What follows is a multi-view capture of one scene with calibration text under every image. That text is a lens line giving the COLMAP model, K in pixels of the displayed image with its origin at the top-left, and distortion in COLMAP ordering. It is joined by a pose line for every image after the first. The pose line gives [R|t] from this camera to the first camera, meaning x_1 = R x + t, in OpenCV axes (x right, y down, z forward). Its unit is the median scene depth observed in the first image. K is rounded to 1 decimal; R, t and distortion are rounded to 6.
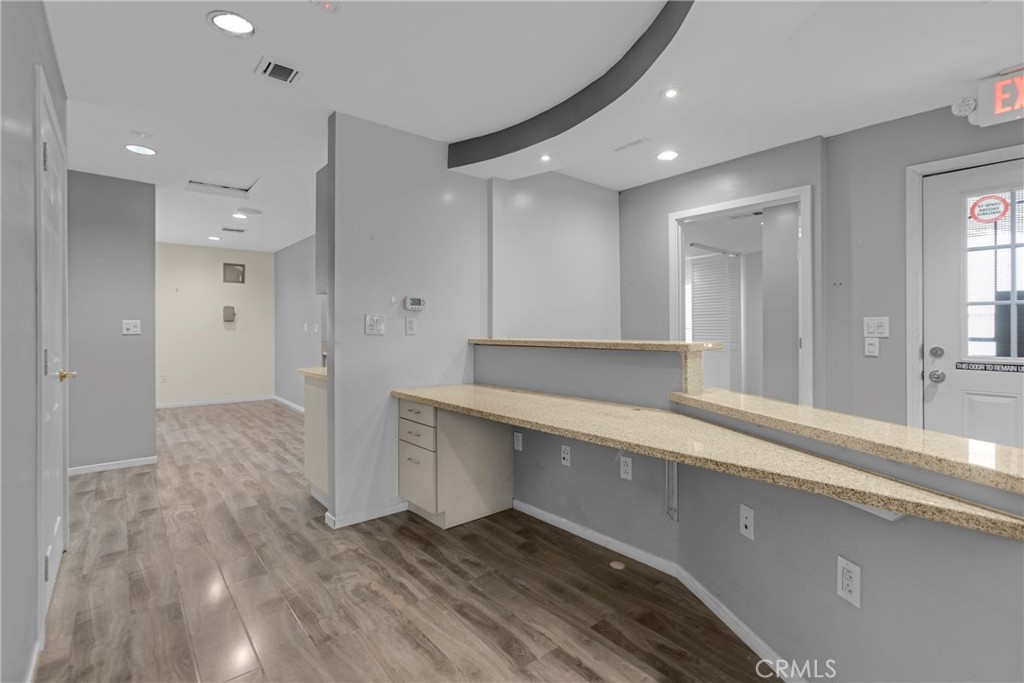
lens RADIAL K [[472.8, 0, 516.3], [0, 472.8, 331.9], [0, 0, 1]] dist [-0.017643, 0.011215]
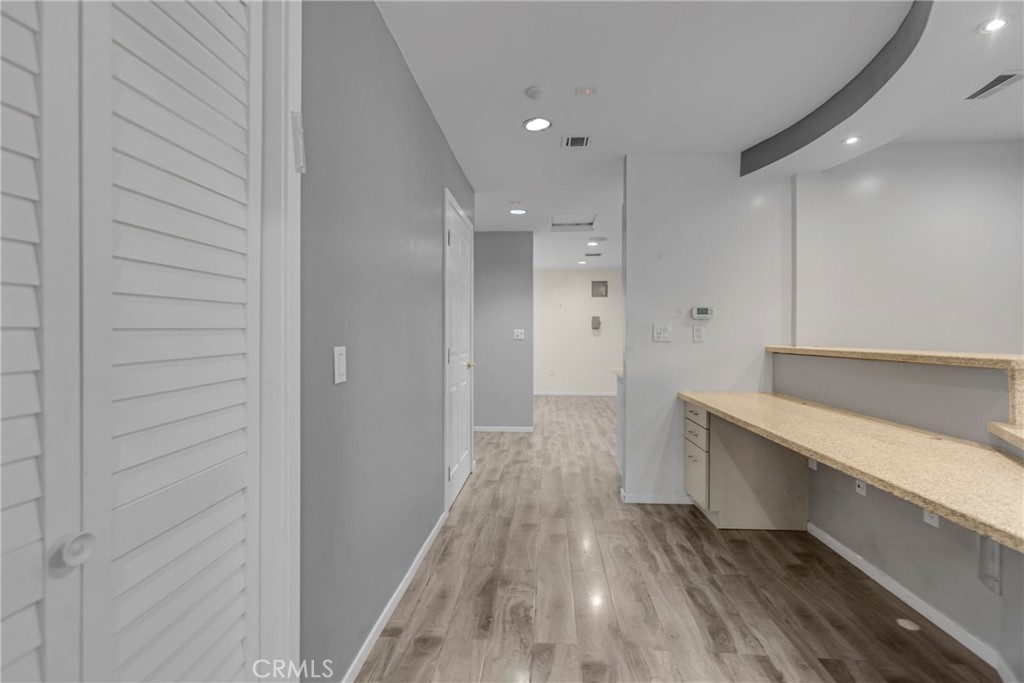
lens RADIAL K [[472.8, 0, 522.3], [0, 472.8, 339.1], [0, 0, 1]] dist [-0.017643, 0.011215]
pose [[0.725431, 0.006092, -0.688268, 0.252491], [-0.002746, 0.999978, 0.005957, -0.006492], [0.688290, -0.002431, 0.725432, -0.054264]]
